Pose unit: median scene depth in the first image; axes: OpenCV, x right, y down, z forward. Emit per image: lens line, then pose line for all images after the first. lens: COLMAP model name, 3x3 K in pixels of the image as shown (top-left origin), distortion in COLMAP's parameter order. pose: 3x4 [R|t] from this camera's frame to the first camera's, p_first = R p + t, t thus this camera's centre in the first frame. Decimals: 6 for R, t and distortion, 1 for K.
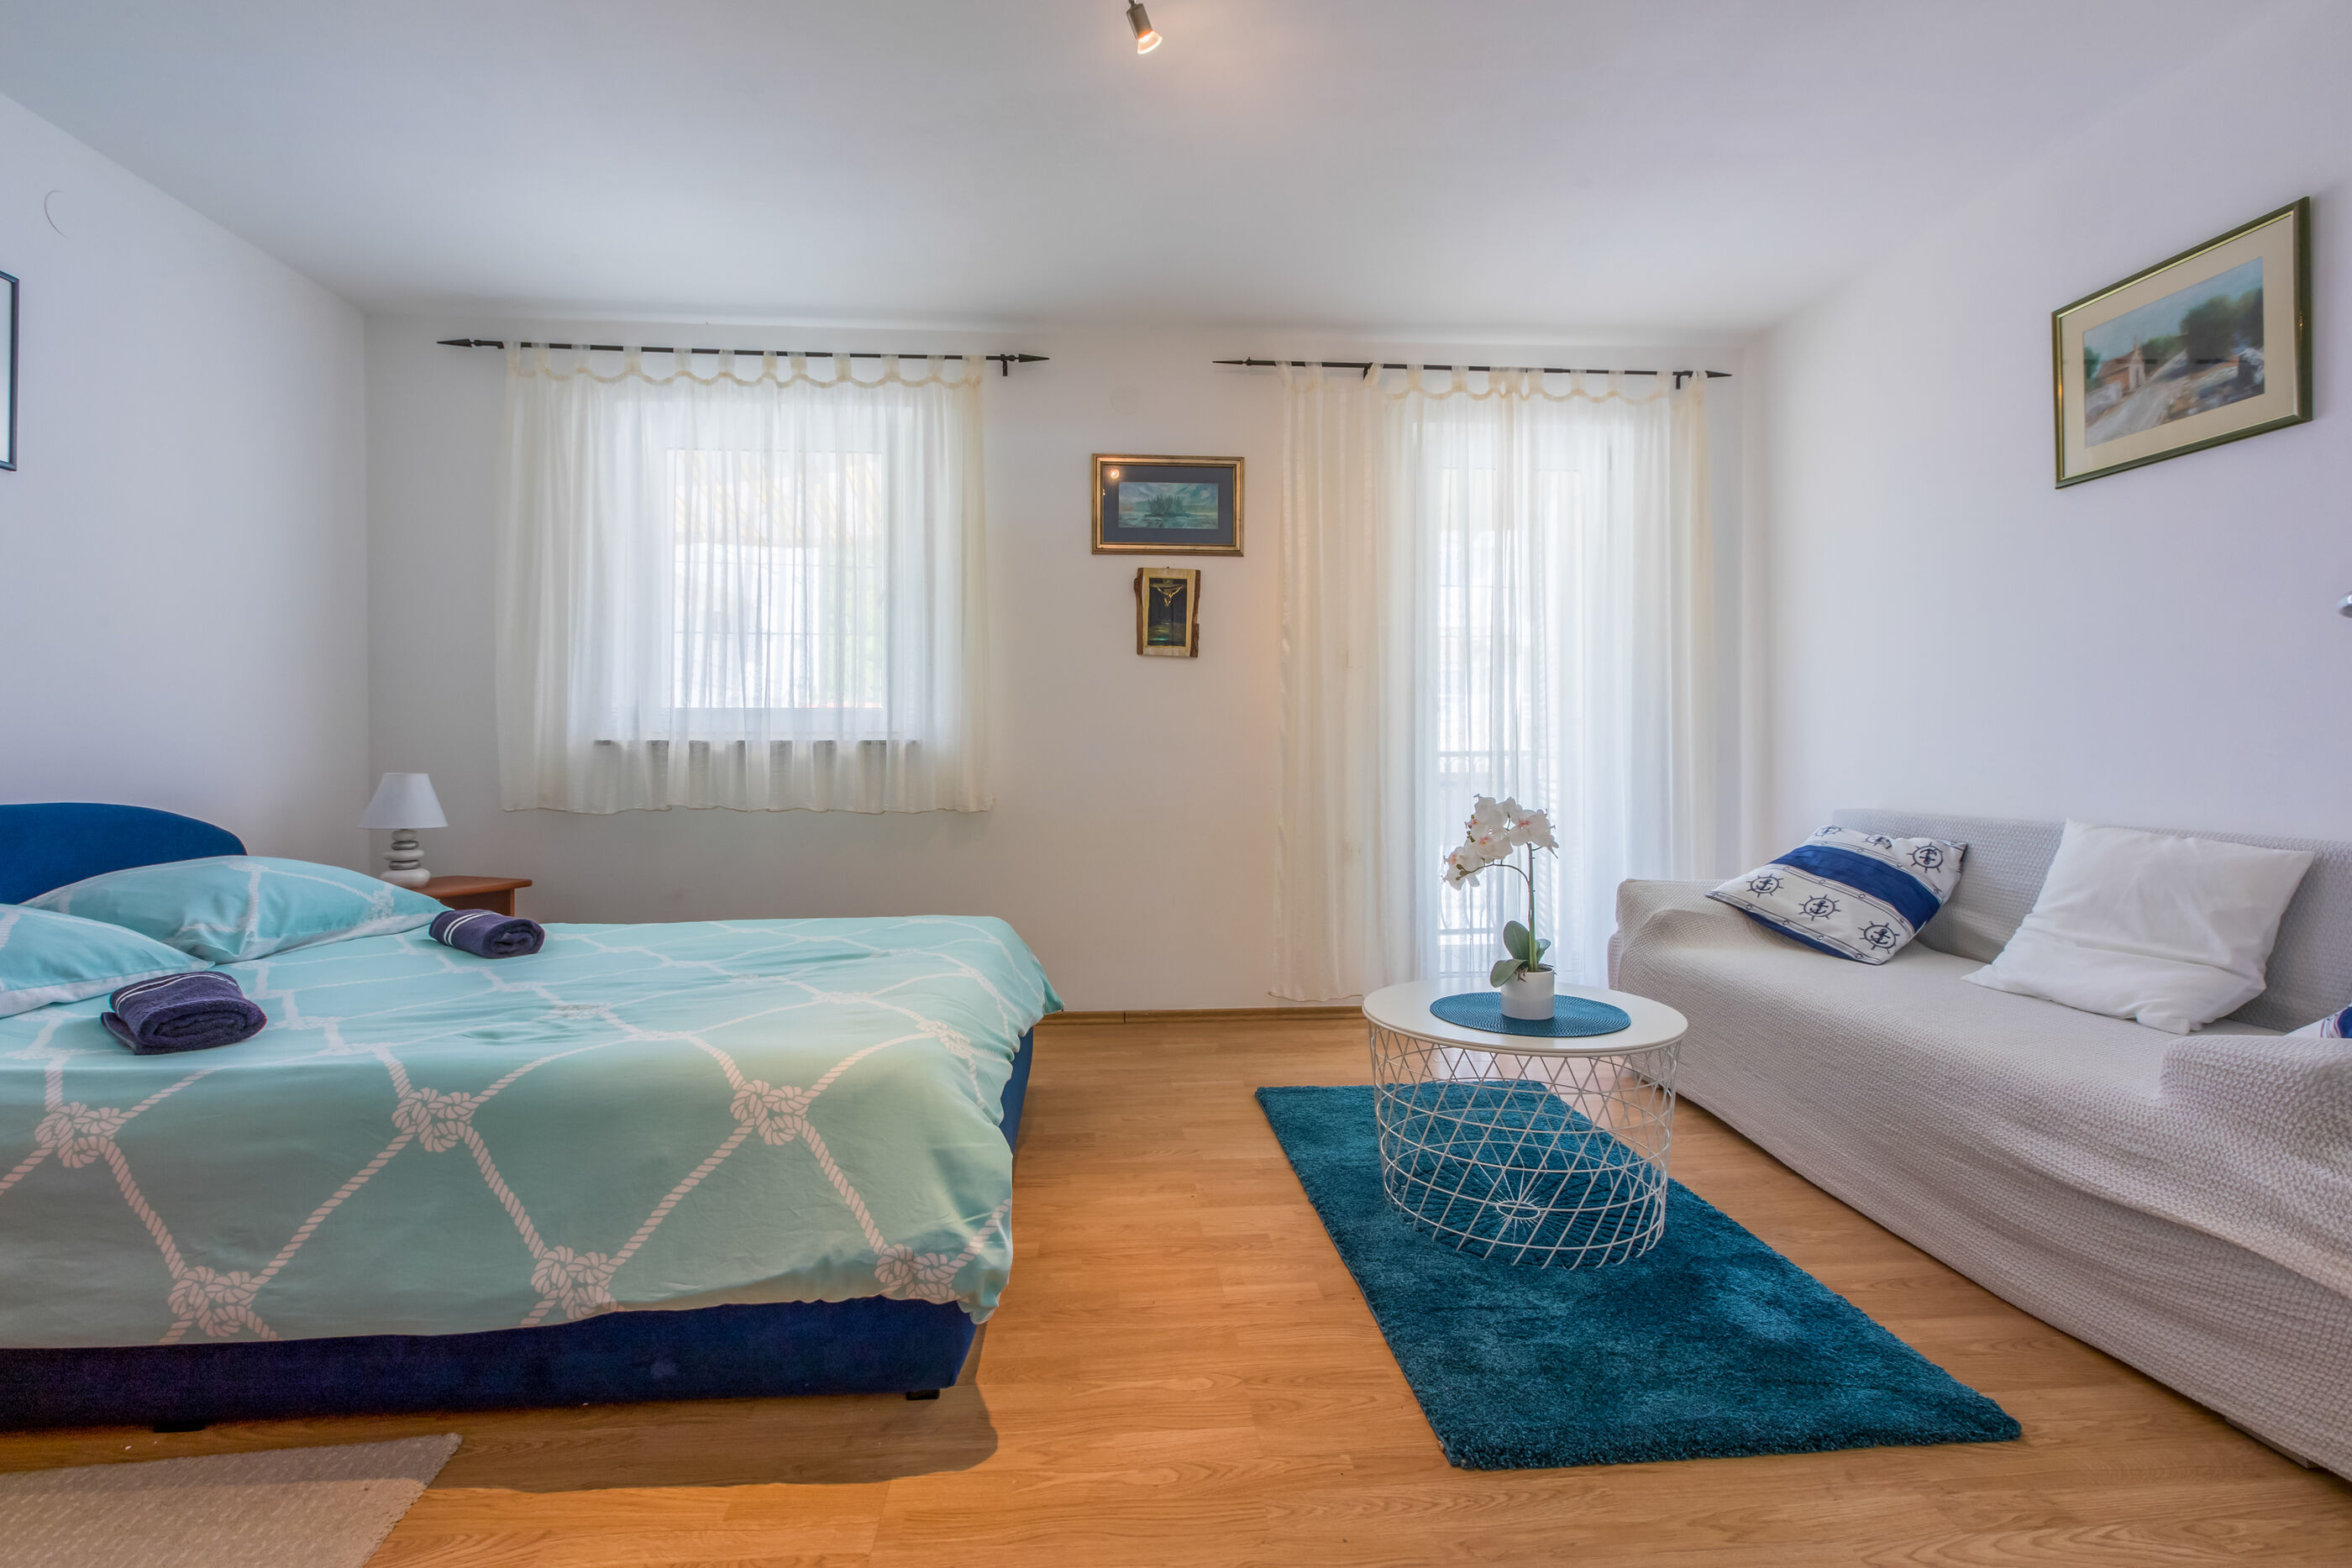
lens RADIAL K [[1062.2, 0, 1158.8], [0, 1062.2, 761.9], [0, 0, 1]] dist [0.001364, -0.000651]
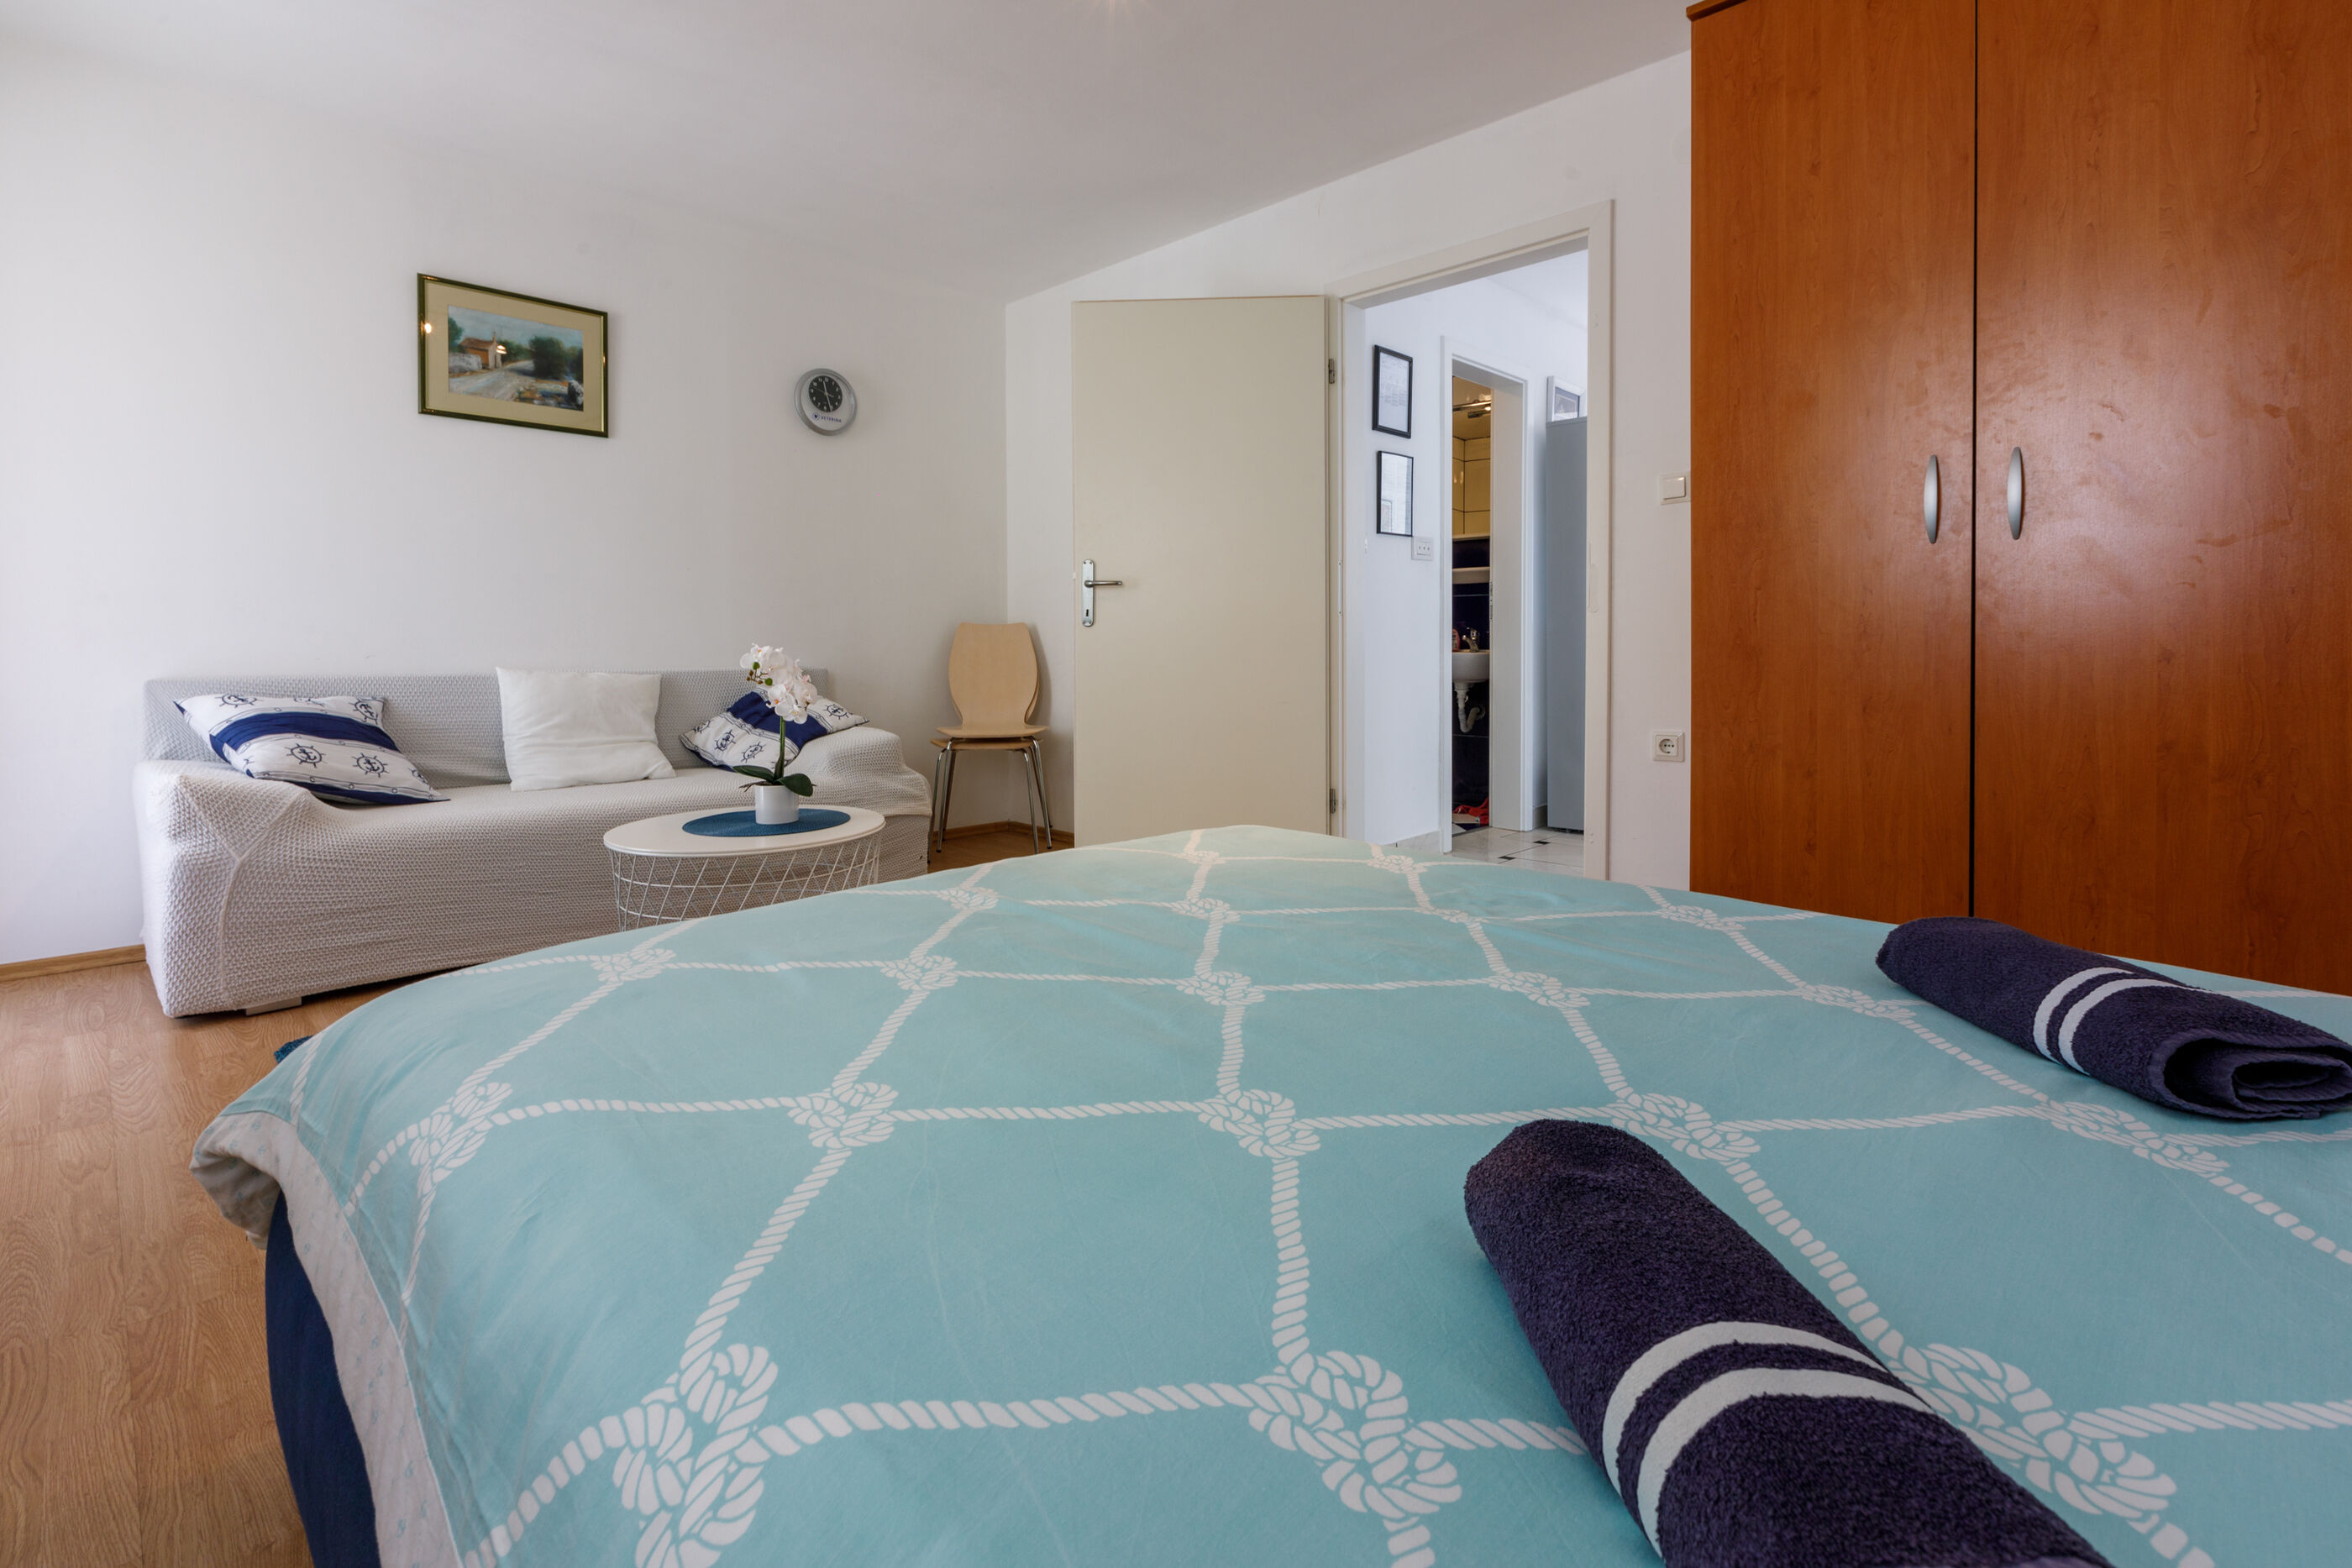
lens RADIAL K [[1065.0, 0, 1164.3], [0, 1065.0, 673.3], [0, 0, 1]] dist [-0.002377, -0.000762]
pose [[-0.662824, -0.014770, 0.748630, -0.522083], [0.009688, 0.999553, 0.028298, 0.020564], [-0.748713, 0.026009, -0.662384, 0.873651]]
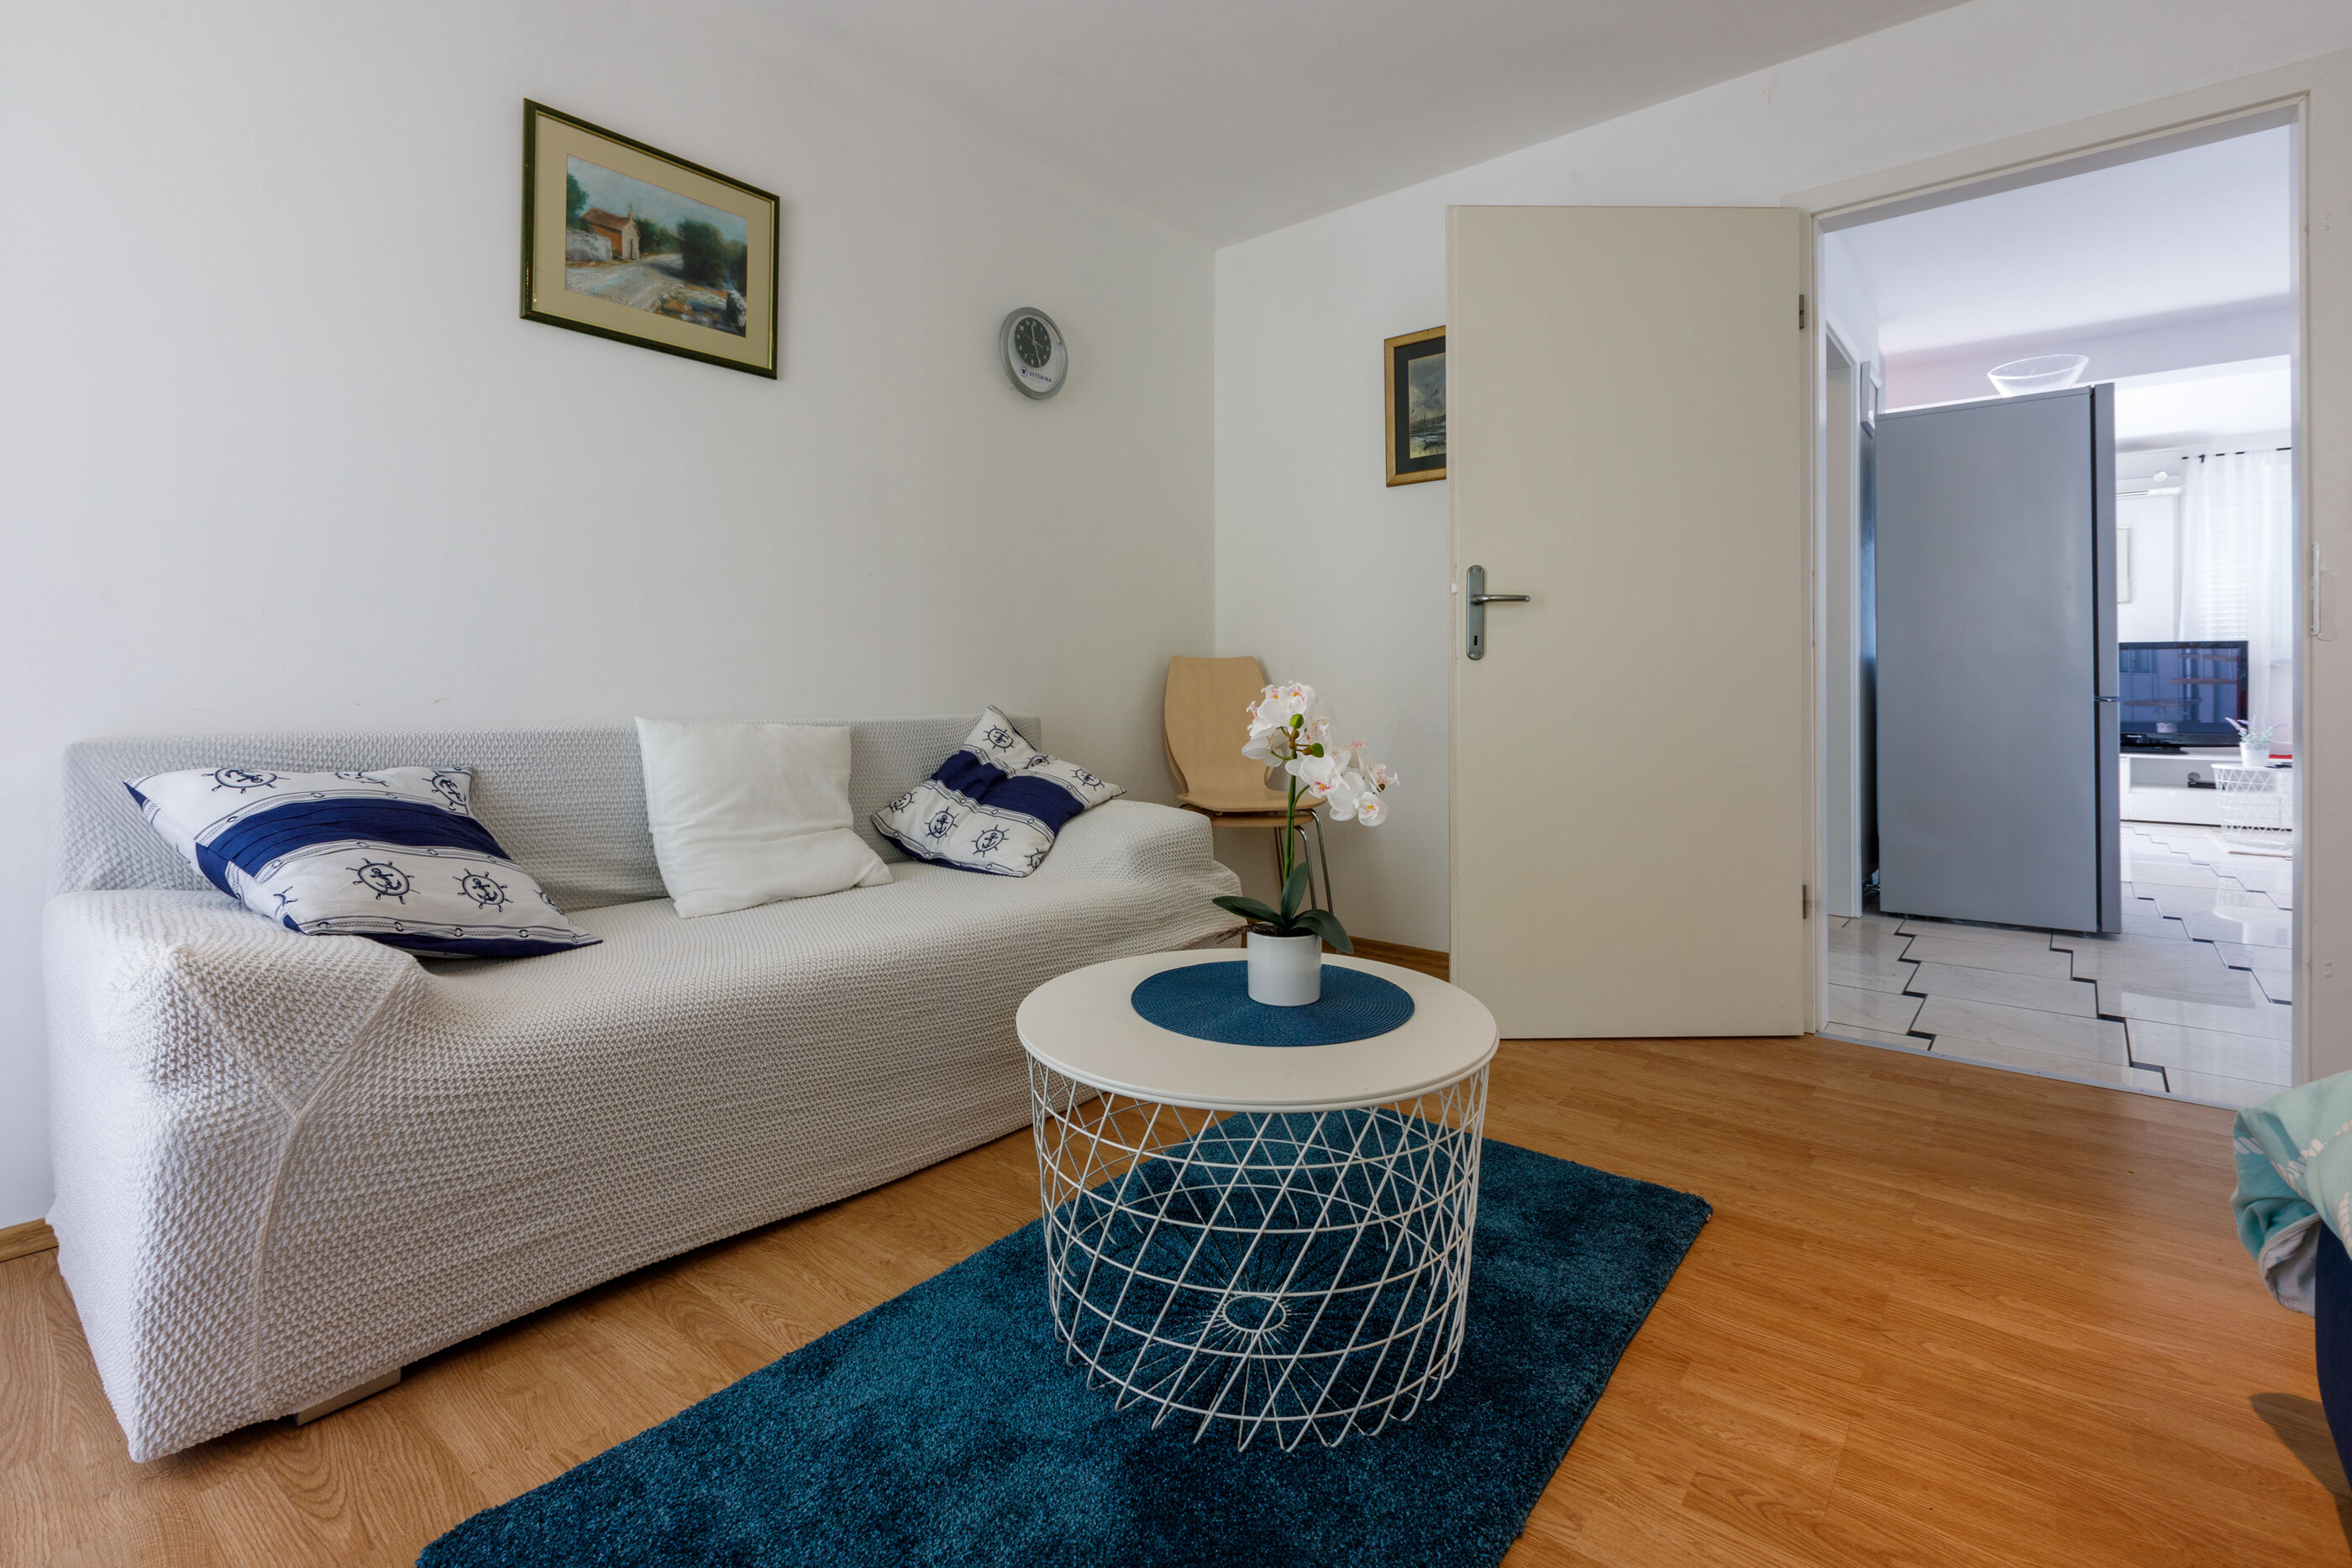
lens RADIAL K [[1059.2, 0, 1148.4], [0, 1059.2, 684.1], [0, 0, 1]] dist [-0.000666, -0.000915]
pose [[-0.719796, 0.003766, 0.694175, -0.042850], [0.006170, 0.999980, 0.000973, 0.018595], [-0.694158, 0.004983, -0.719805, 0.923024]]
